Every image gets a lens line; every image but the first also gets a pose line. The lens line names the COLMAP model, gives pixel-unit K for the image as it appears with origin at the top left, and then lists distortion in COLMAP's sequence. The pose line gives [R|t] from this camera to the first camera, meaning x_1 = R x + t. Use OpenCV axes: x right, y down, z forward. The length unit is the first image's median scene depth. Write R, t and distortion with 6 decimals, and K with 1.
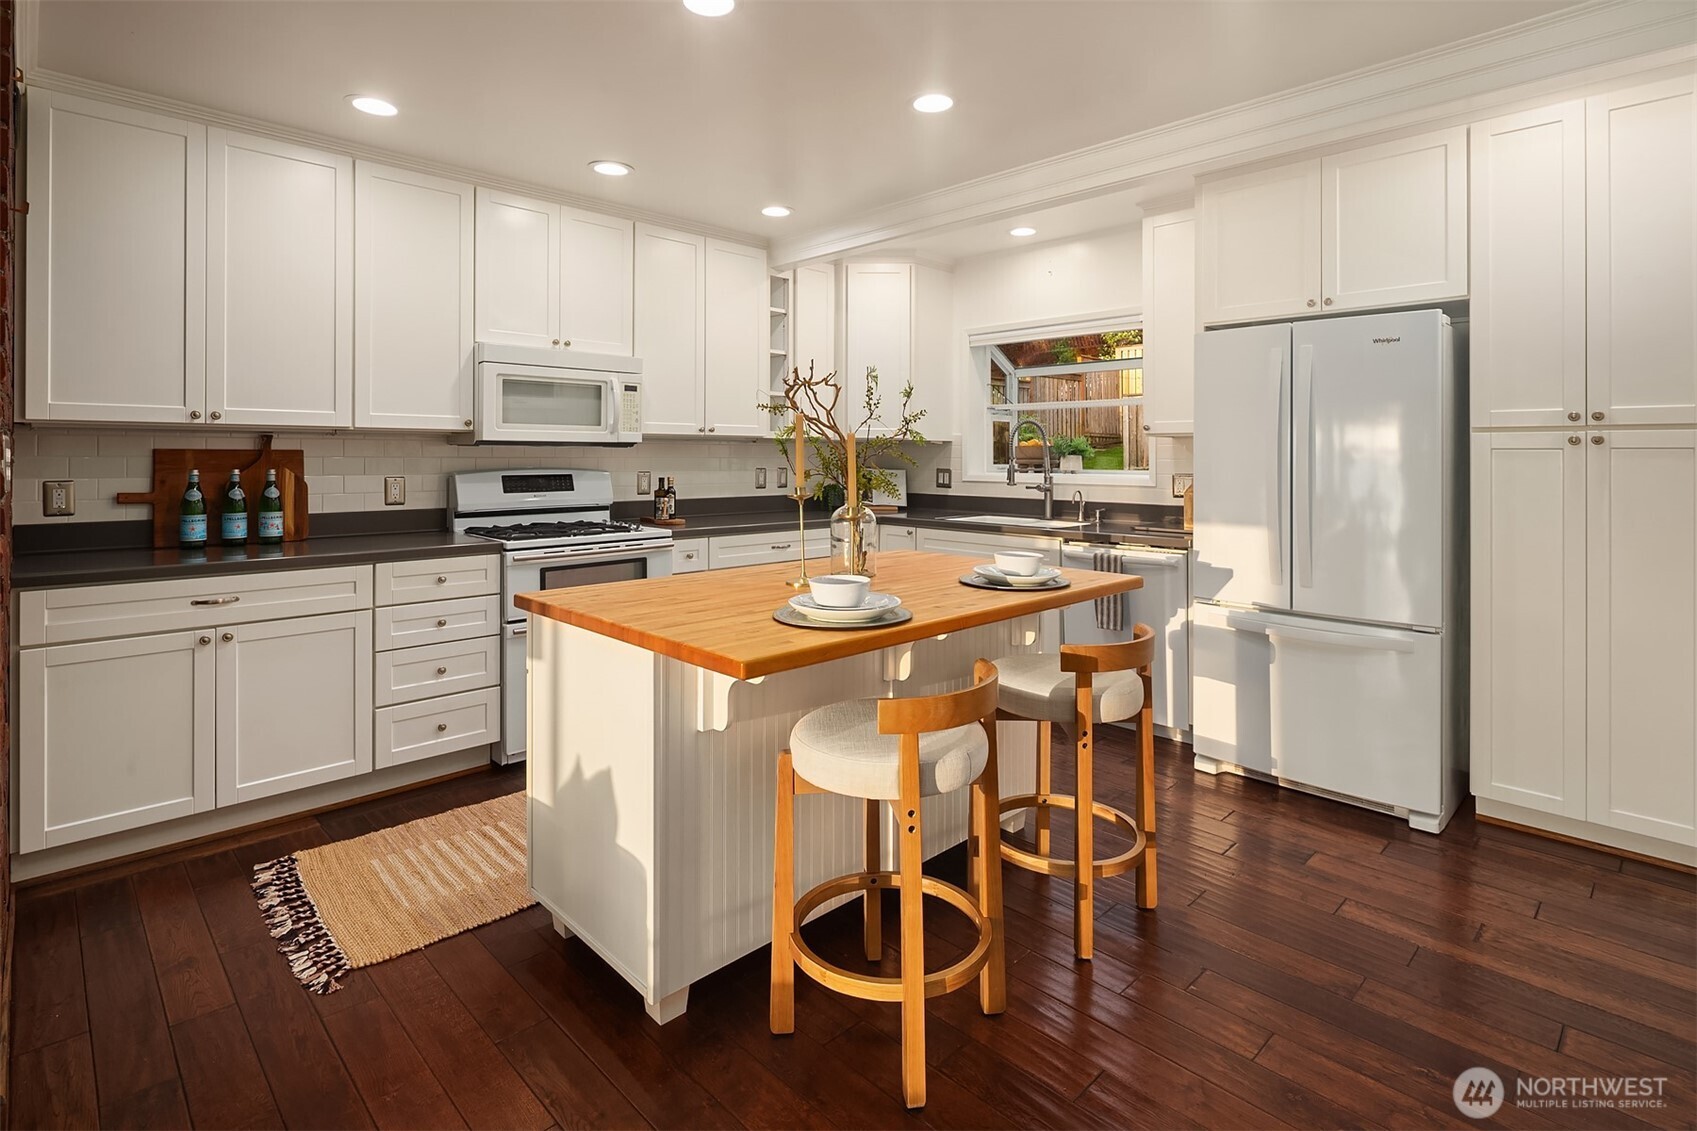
lens RADIAL K [[815.0, 0, 852.5], [0, 815.0, 464.3], [0, 0, 1]] dist [0.000198, 0.000180]
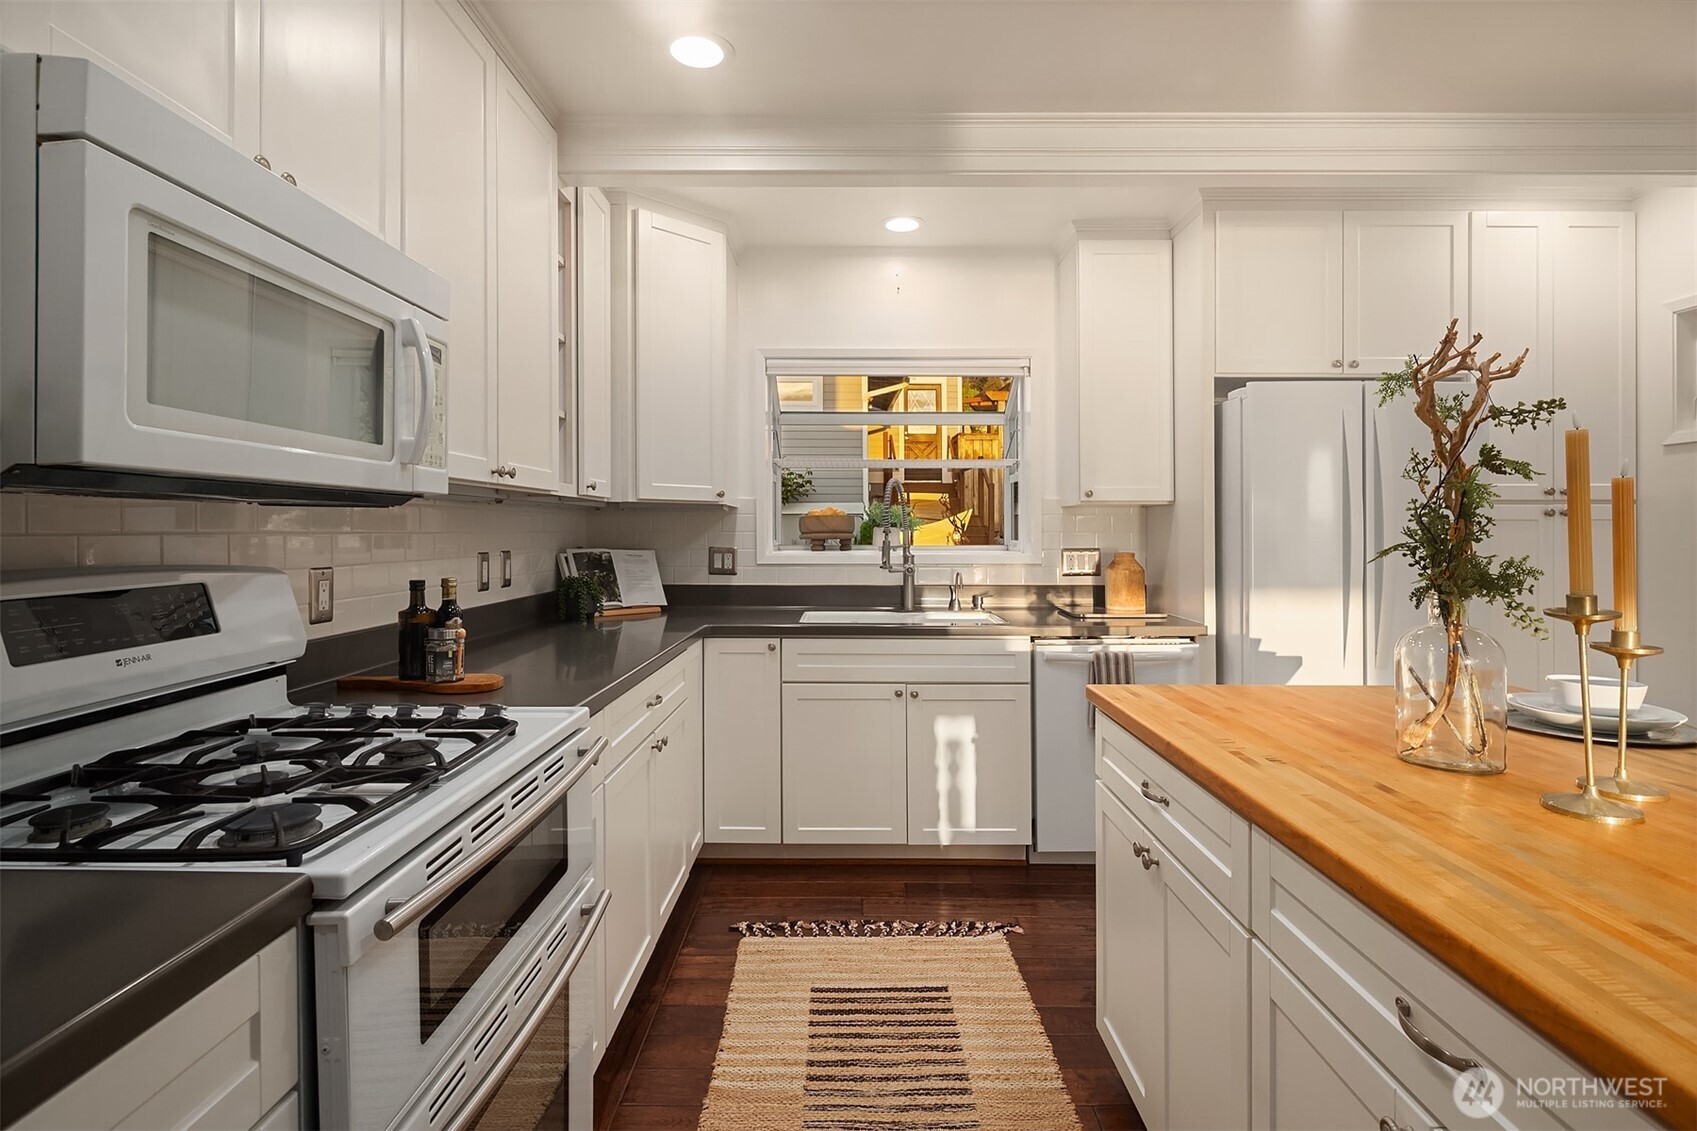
lens RADIAL K [[830.5, 0, 852.3], [0, 830.5, 527.6], [0, 0, 1]] dist [0.042375, 0.000108]
pose [[0.699630, -0.001063, 0.714505, -0.373398], [0.009441, 0.999925, -0.007757, -0.005337], [-0.714443, 0.012172, 0.699588, 0.519240]]
